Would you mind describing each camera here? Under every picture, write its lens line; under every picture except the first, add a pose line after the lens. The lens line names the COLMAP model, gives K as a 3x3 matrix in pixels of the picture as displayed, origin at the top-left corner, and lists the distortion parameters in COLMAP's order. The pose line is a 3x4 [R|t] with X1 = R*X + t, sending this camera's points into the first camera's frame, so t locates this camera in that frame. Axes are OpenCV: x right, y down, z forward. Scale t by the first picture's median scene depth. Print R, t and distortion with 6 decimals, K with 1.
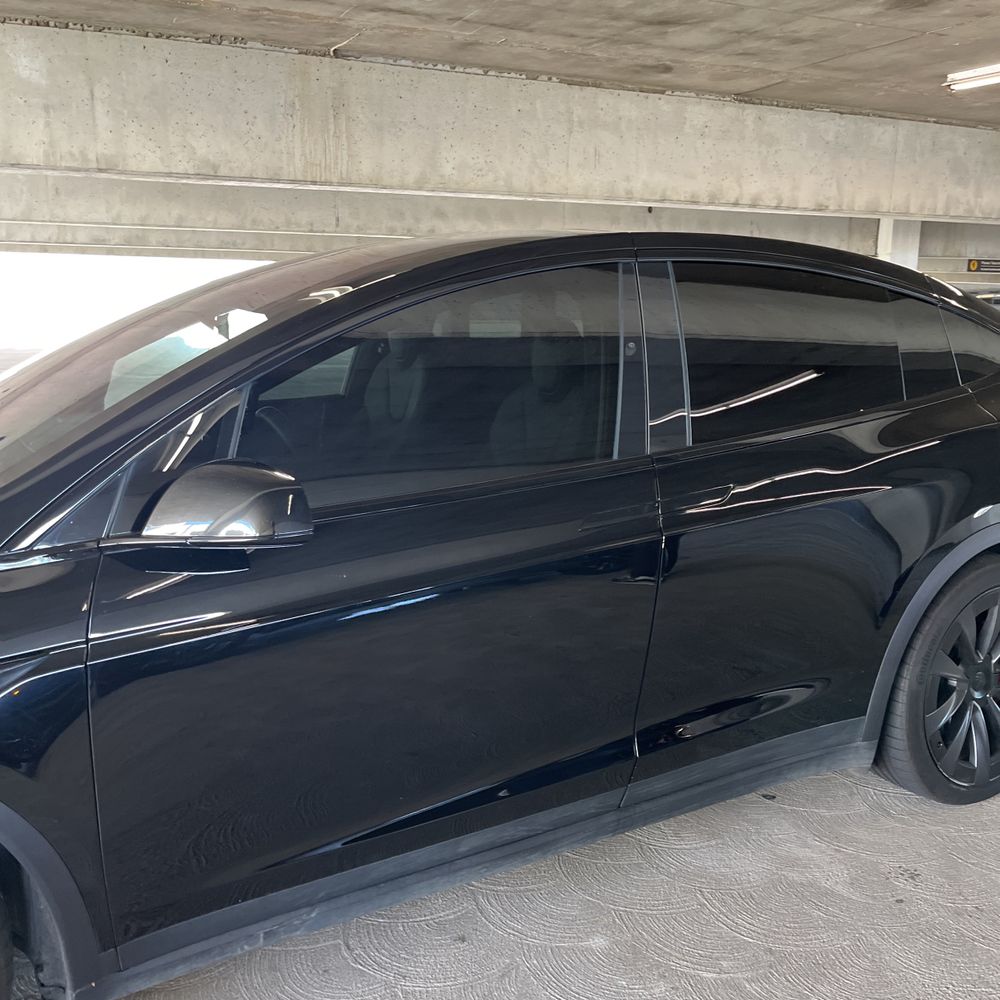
lens RADIAL K [[1007.3, 0, 505.5], [0, 1007.3, 500.4], [0, 0, 1]] dist [0.018833, 0.000000]
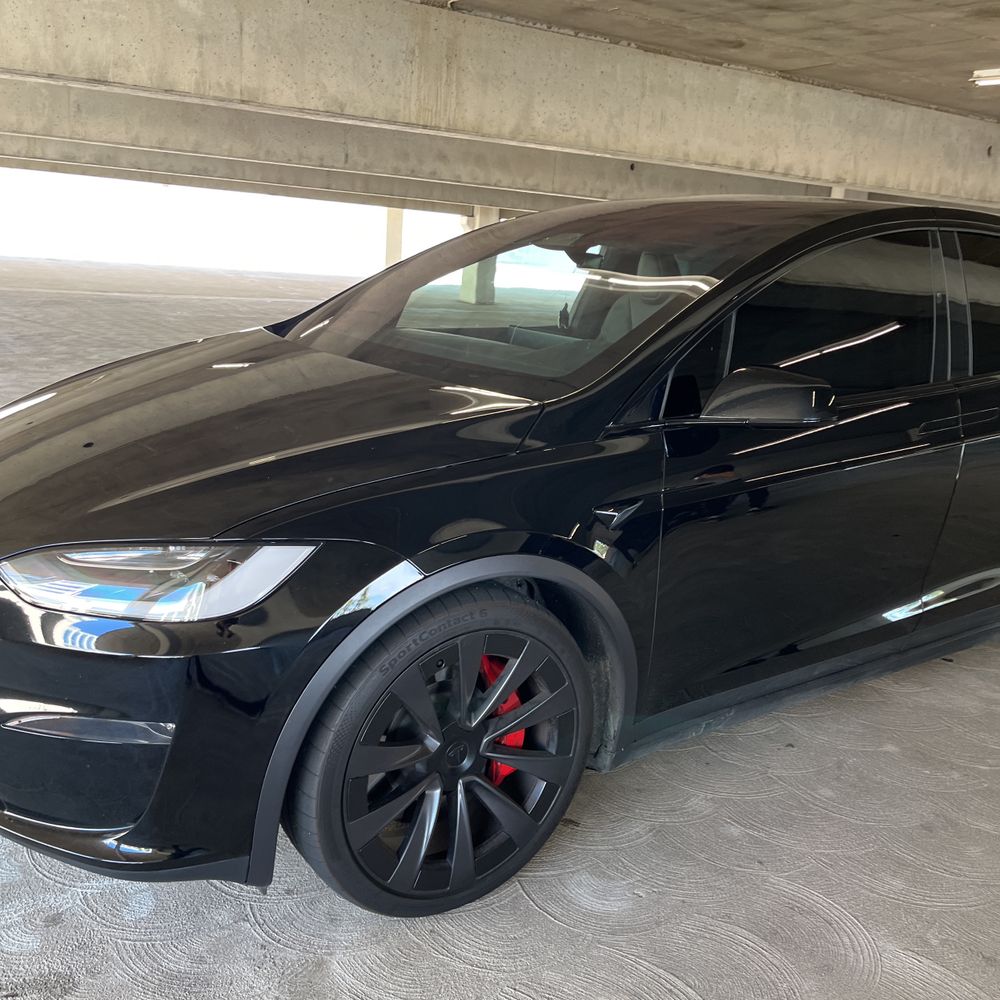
lens RADIAL K [[1007.3, 0, 496.7], [0, 1007.3, 497.5], [0, 0, 1]] dist [0.018833, 0.000000]
pose [[0.992540, 0.032596, 0.117483, -0.210163], [-0.038248, 0.998201, 0.046180, 0.023883], [-0.115766, -0.050329, 0.992001, -0.085791]]
